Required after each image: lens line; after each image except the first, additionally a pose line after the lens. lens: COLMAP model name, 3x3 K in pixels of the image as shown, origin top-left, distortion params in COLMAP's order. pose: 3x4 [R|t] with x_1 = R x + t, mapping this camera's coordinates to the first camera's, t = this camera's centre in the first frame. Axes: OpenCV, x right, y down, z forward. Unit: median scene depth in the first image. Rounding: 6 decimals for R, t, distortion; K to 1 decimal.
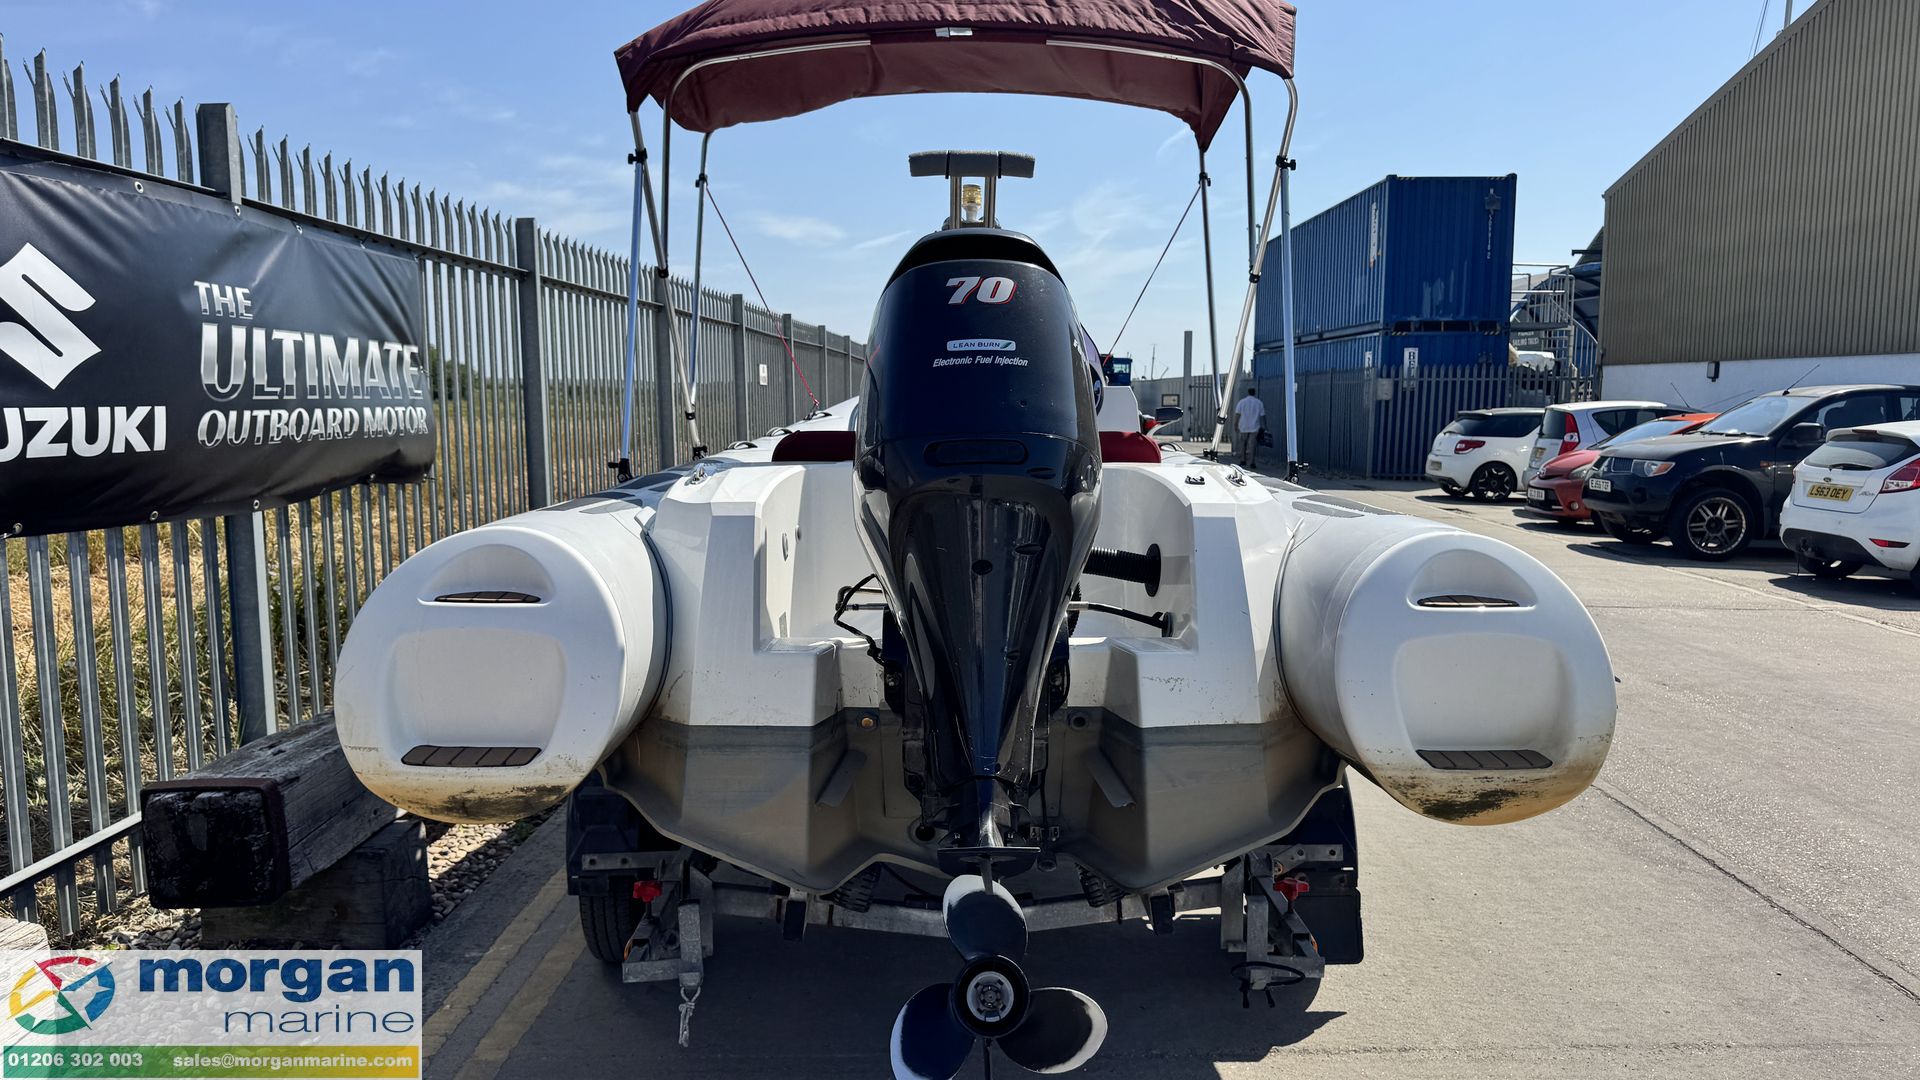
lens RADIAL K [[1351.0, 0, 960.6], [0, 1351.0, 547.3], [0, 0, 1]] dist [0.116463, -0.160486]
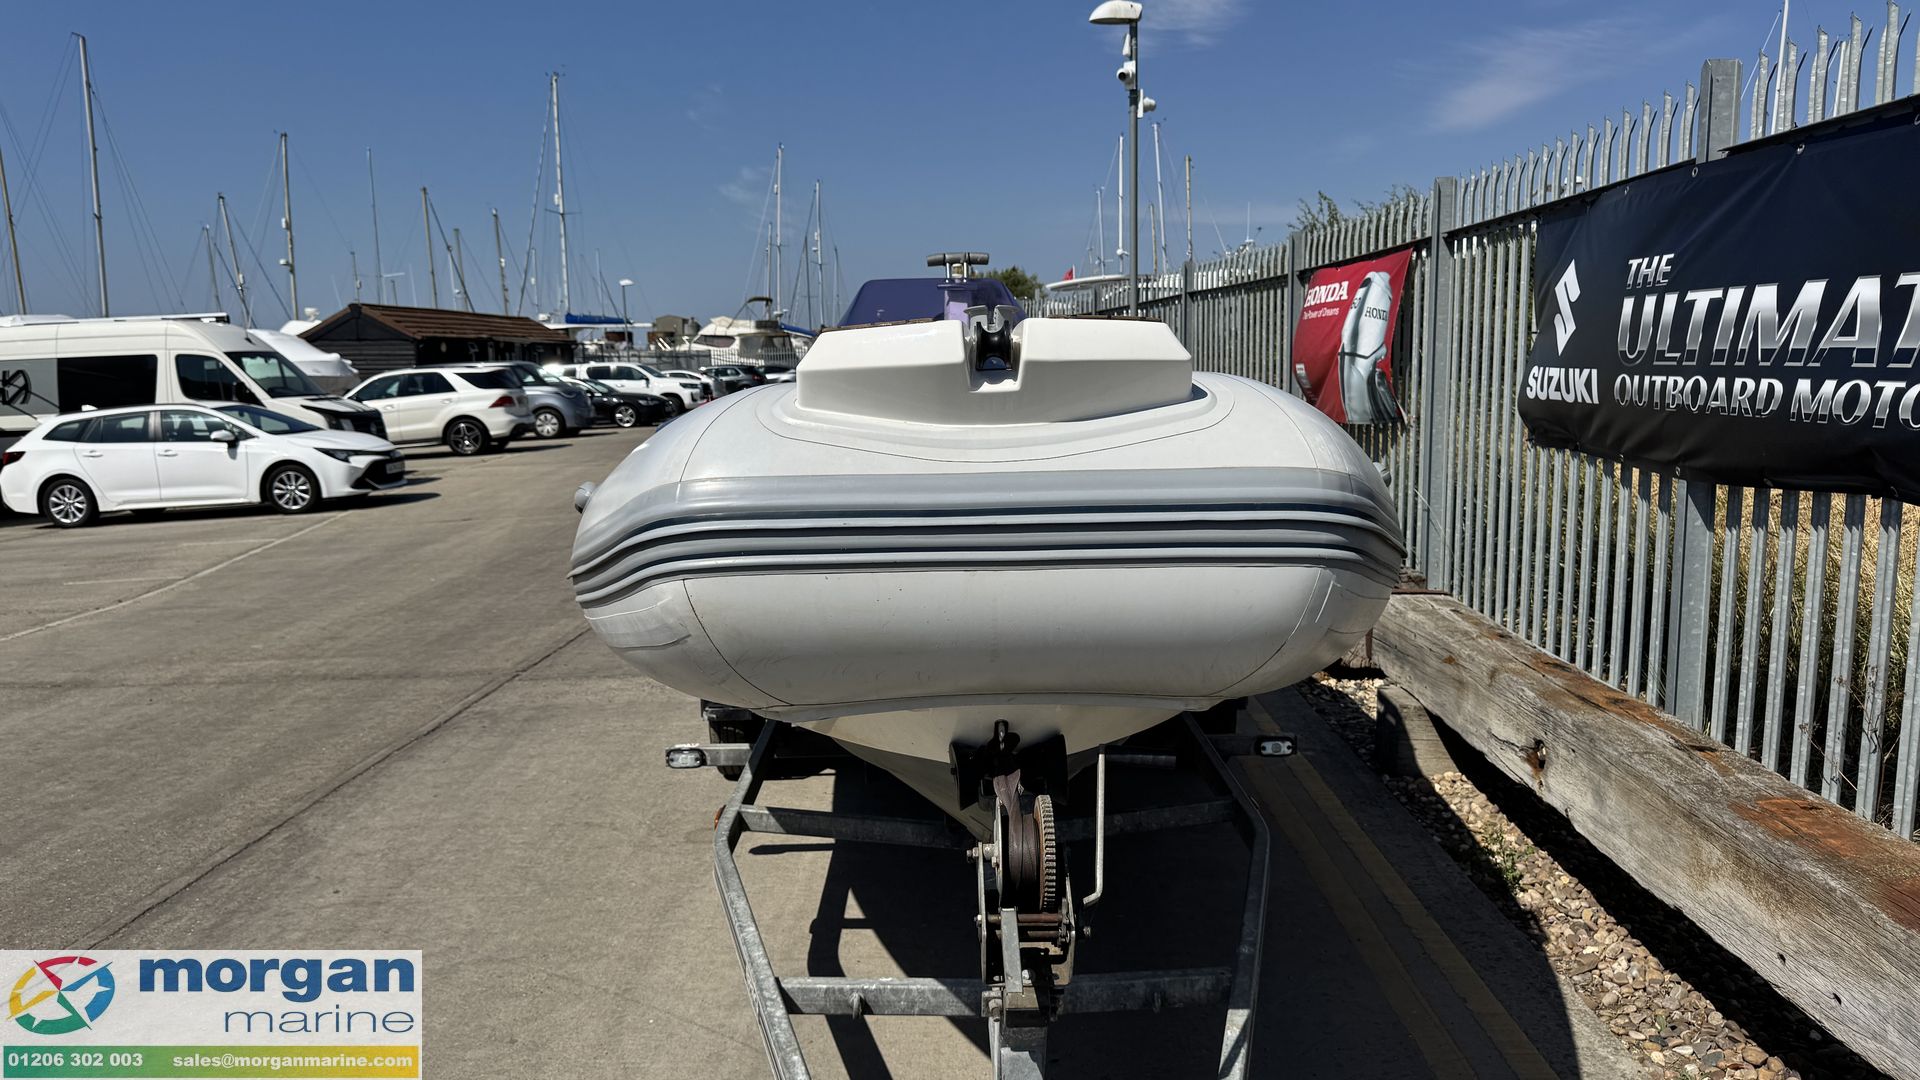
lens RADIAL K [[1351.0, 0, 960.6], [0, 1351.0, 547.3], [0, 0, 1]] dist [0.116463, -0.160486]
pose [[-0.999689, 0.022838, 0.010040, -0.006387], [0.024615, 0.968452, 0.247981, -0.240059], [-0.004060, 0.248151, -0.968713, 2.006722]]
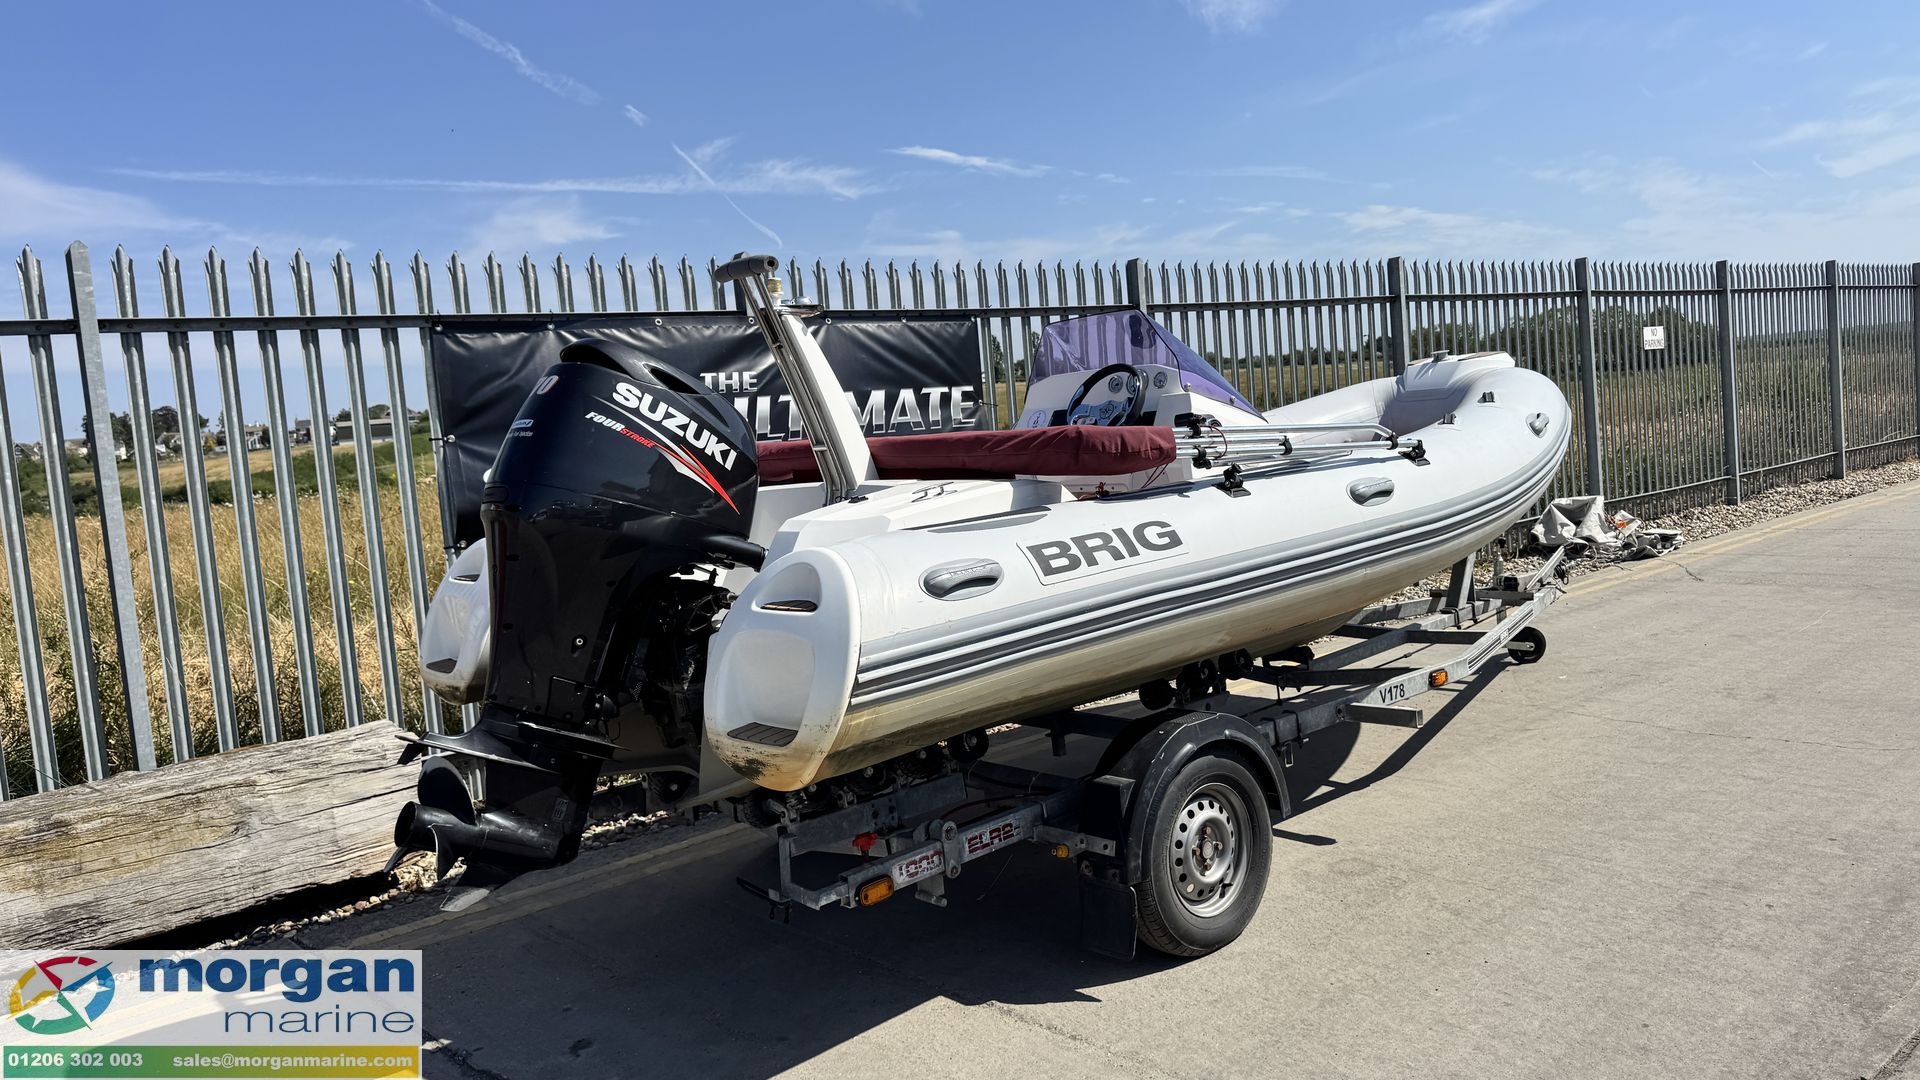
lens RADIAL K [[1343.2, 0, 972.6], [0, 1343.2, 528.3], [0, 0, 1]] dist [0.129971, -0.222150]
pose [[0.658695, 0.000607, -0.752410, 0.763431], [0.001624, 0.999996, 0.002228, -0.016132], [0.752408, -0.002689, 0.658691, 0.193598]]
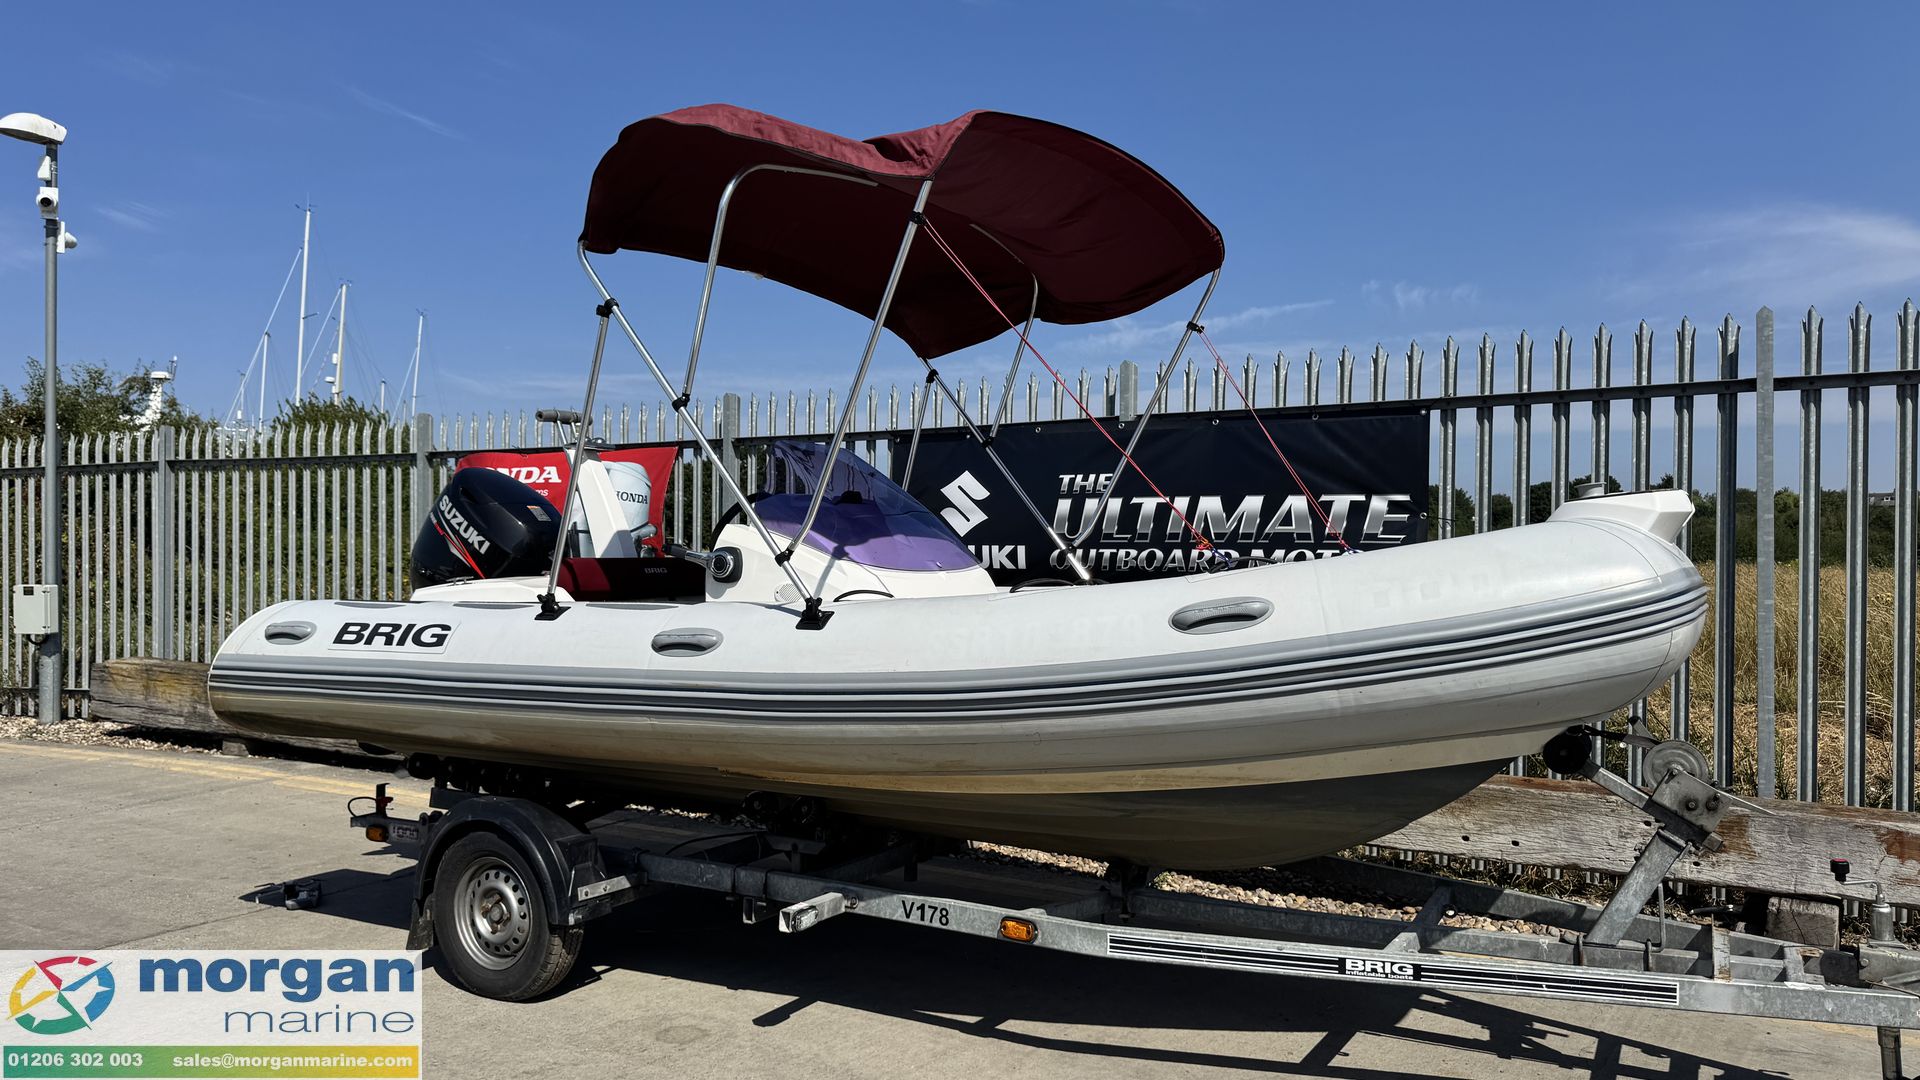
lens RADIAL K [[1349.9, 0, 960.0], [0, 1349.9, 540.0], [0, 0, 1]] dist [0.100754, -0.115528]
pose [[-0.511831, -0.008250, -0.859047, 0.914394], [-0.100573, 0.993653, 0.050380, -0.171328], [0.853179, 0.112183, -0.509412, 1.646345]]
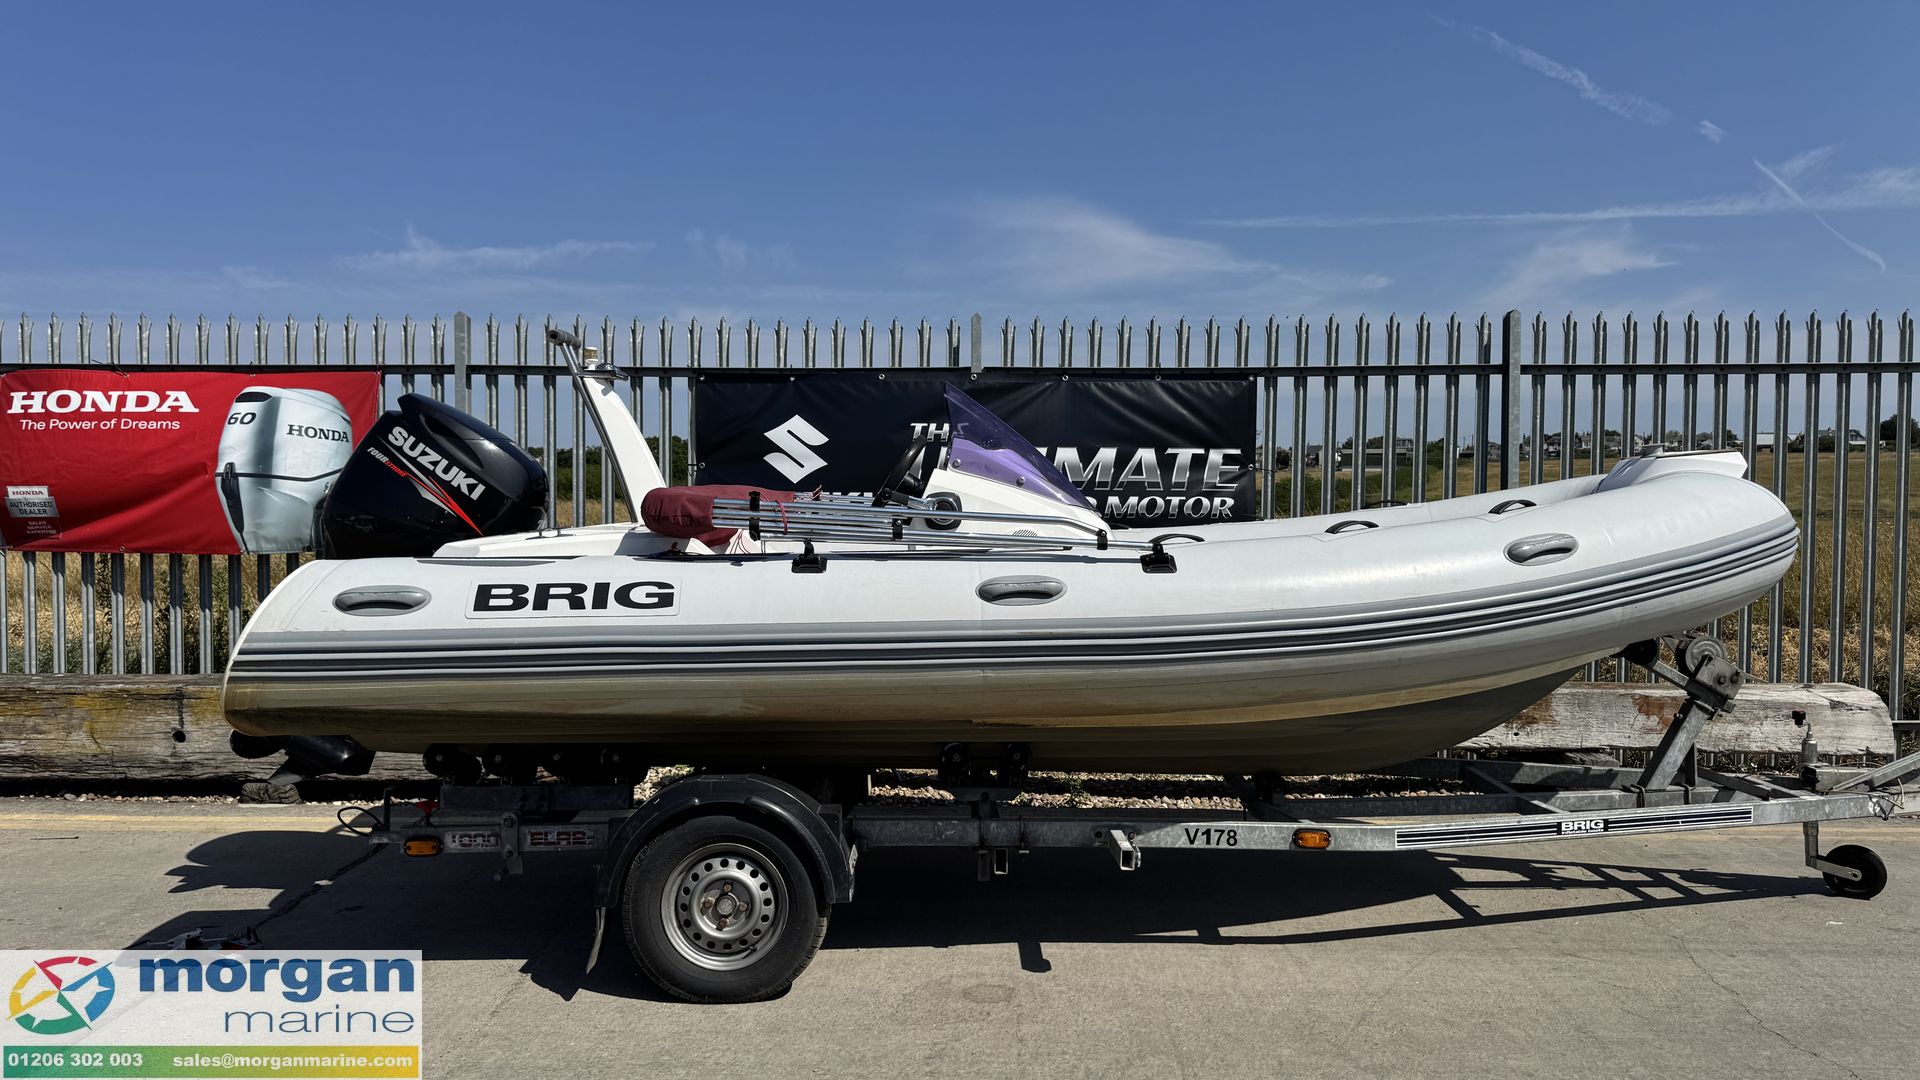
lens RADIAL K [[1351.0, 0, 960.6], [0, 1351.0, 547.3], [0, 0, 1]] dist [0.116463, -0.160486]
pose [[0.008548, 0.033780, -0.999393, 1.101667], [-0.115820, 0.992736, 0.032565, -0.091035], [0.993233, 0.115471, 0.012398, 0.982233]]
